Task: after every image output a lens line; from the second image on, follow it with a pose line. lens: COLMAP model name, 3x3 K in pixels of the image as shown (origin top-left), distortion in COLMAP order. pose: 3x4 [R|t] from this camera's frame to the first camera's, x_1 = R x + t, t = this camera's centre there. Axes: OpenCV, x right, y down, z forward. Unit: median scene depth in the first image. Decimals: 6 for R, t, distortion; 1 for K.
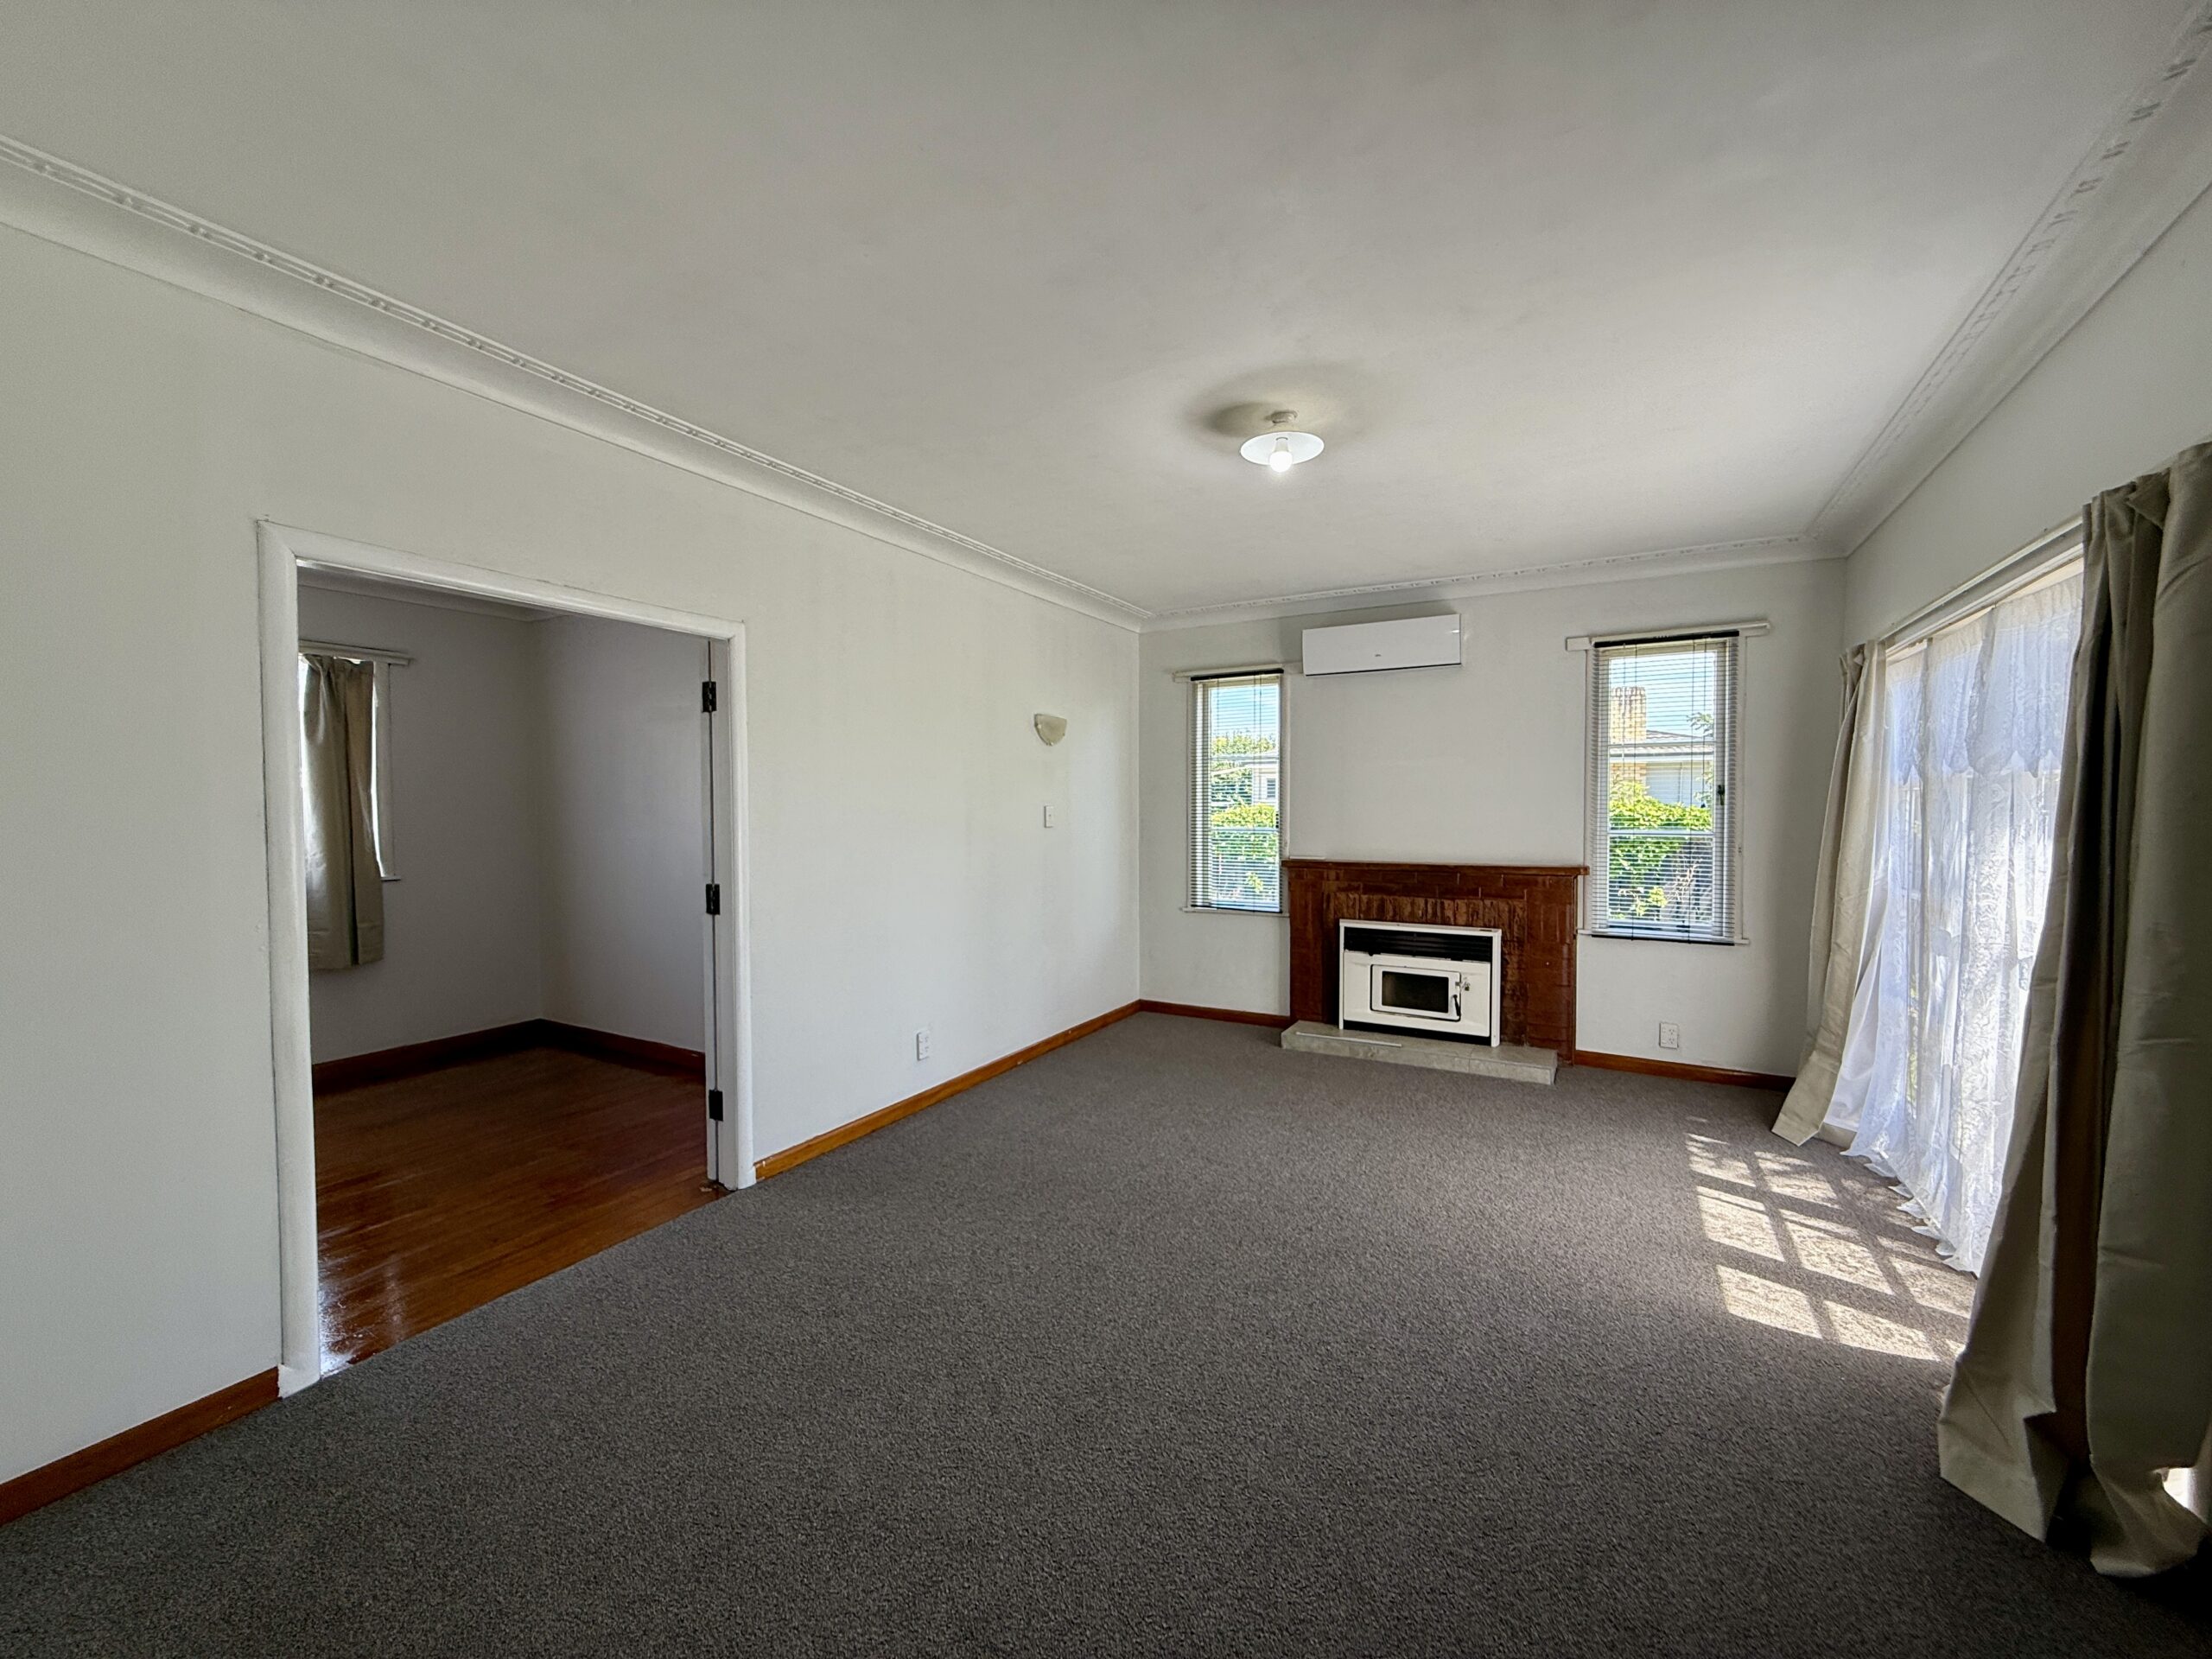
lens RADIAL K [[878.6, 0, 1098.6], [0, 878.6, 830.4], [0, 0, 1]] dist [0.000157, -0.000044]
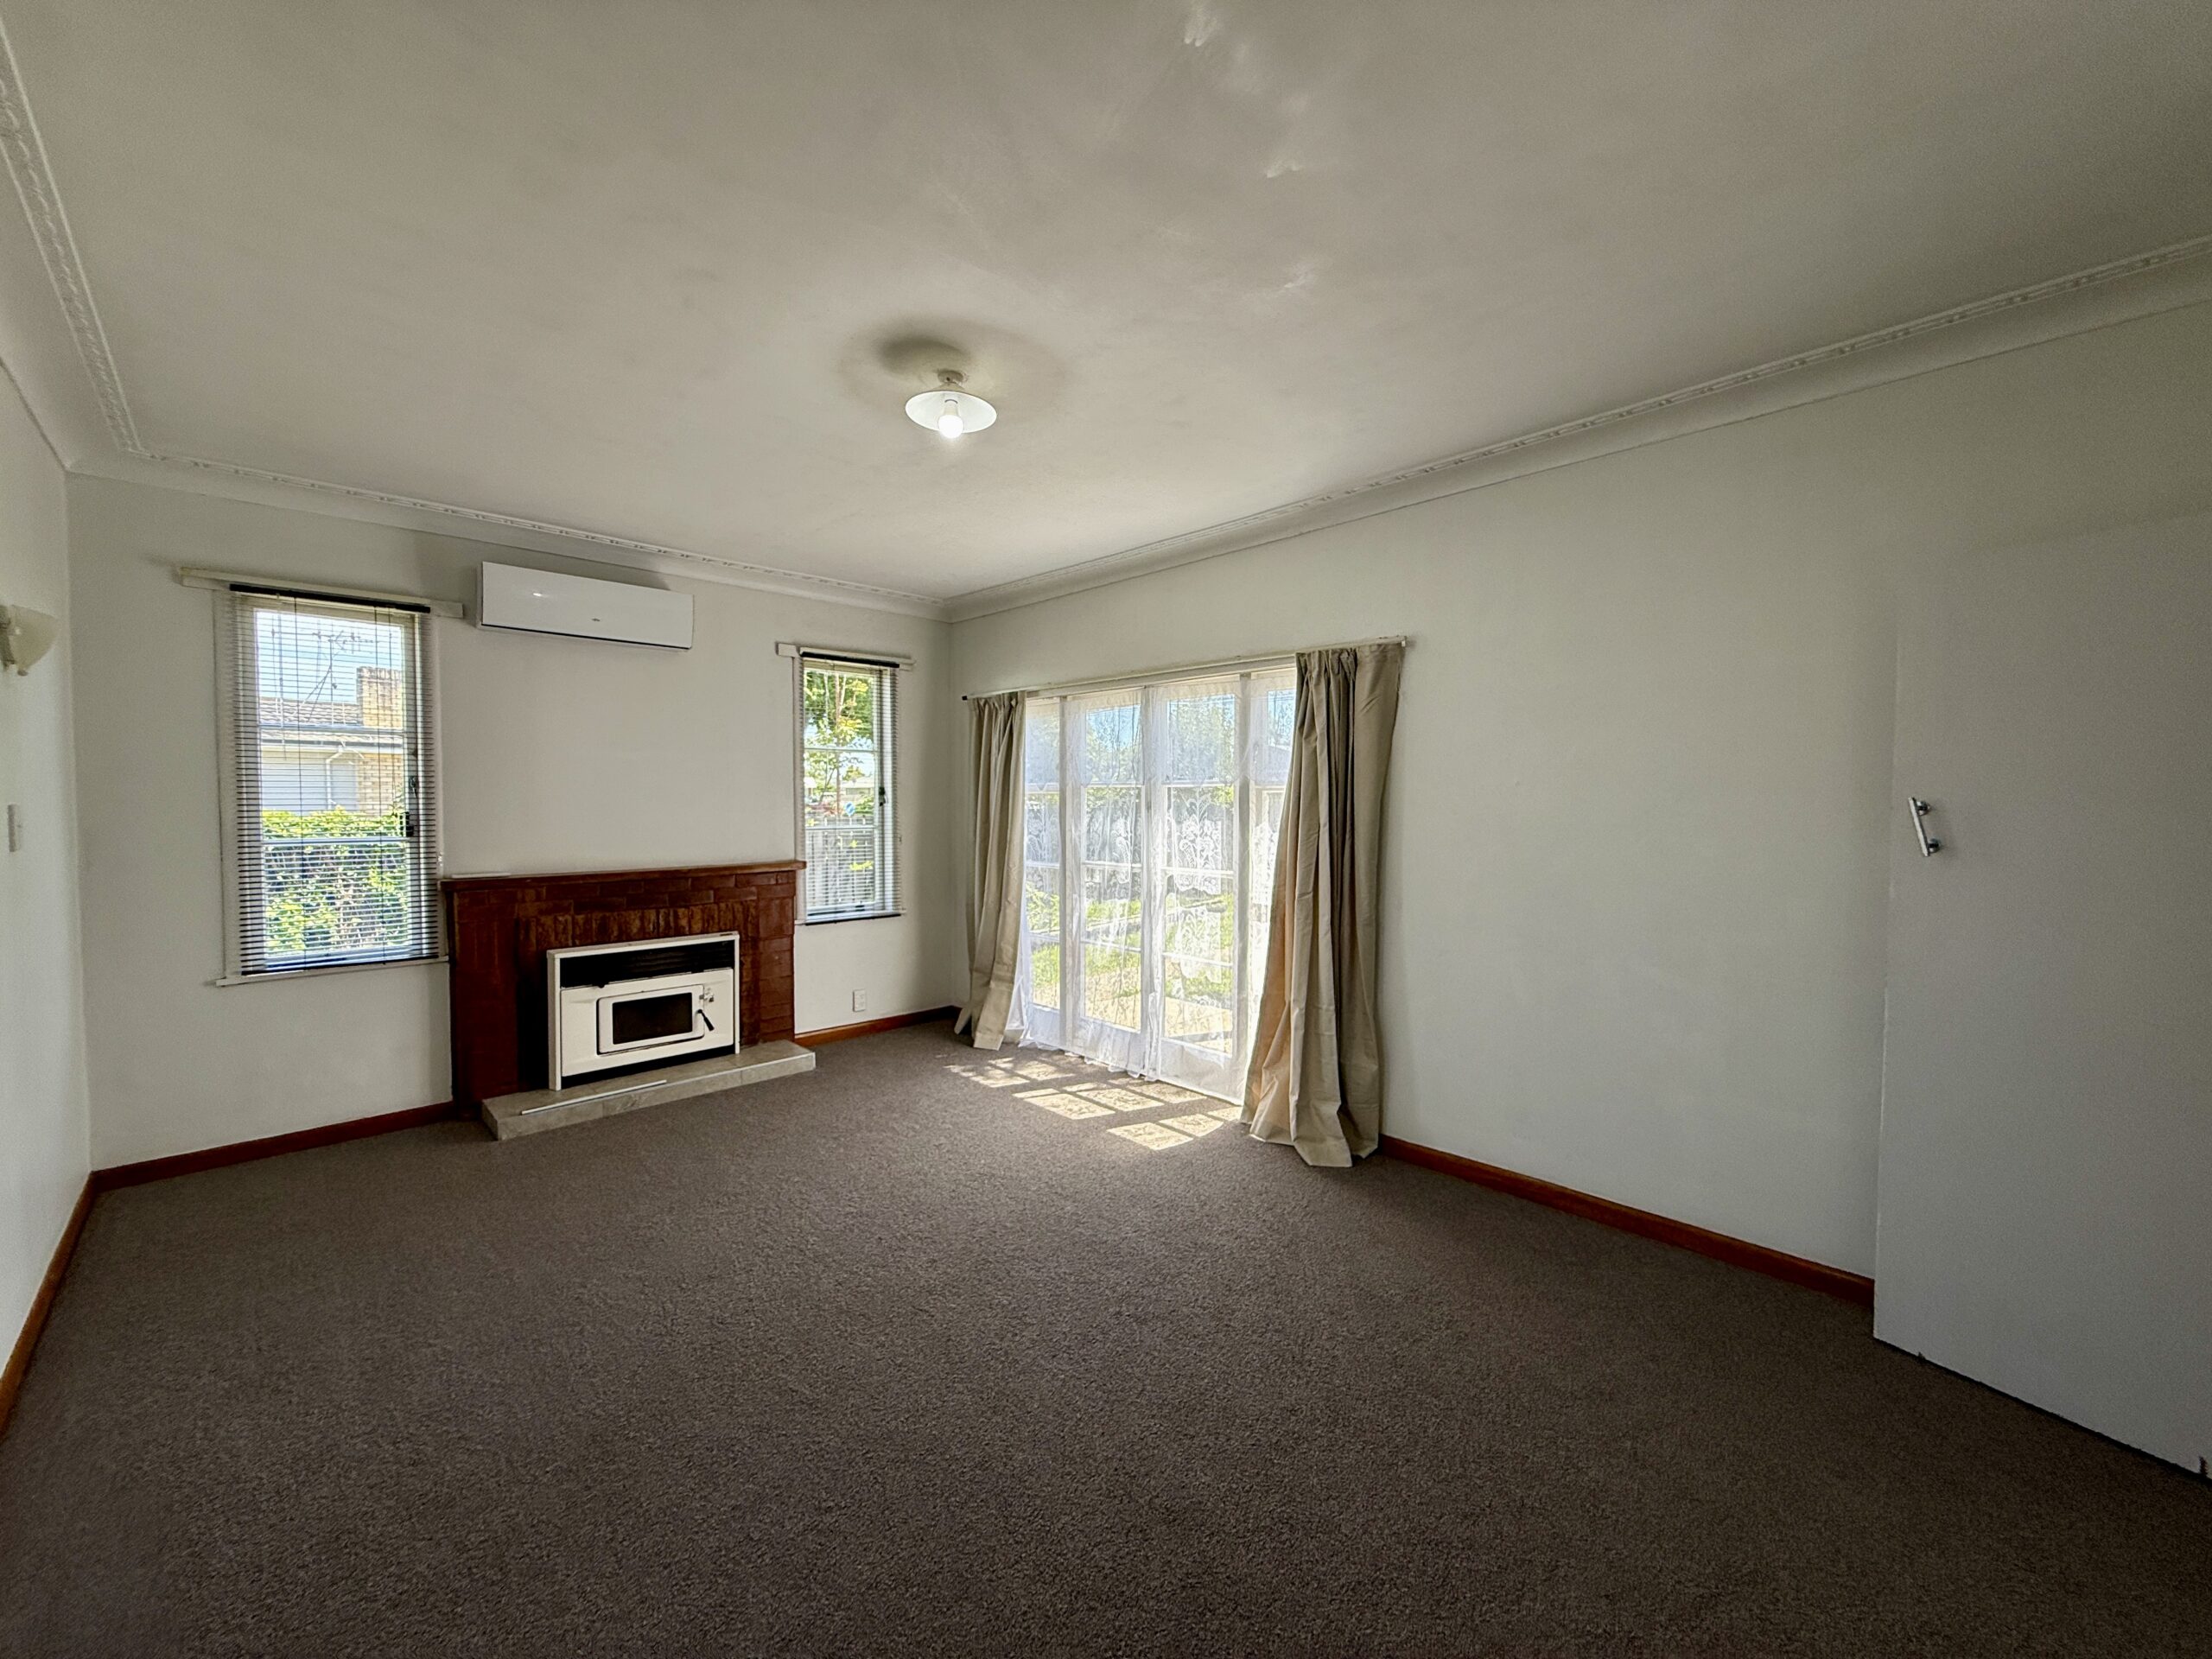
lens RADIAL K [[878.6, 0, 1098.6], [0, 878.6, 830.4], [0, 0, 1]] dist [0.000157, -0.000044]
pose [[0.280354, -0.030803, 0.959402, -0.353595], [0.025999, 0.999362, 0.024488, -0.011881], [-0.959545, 0.018078, 0.280976, 0.338048]]
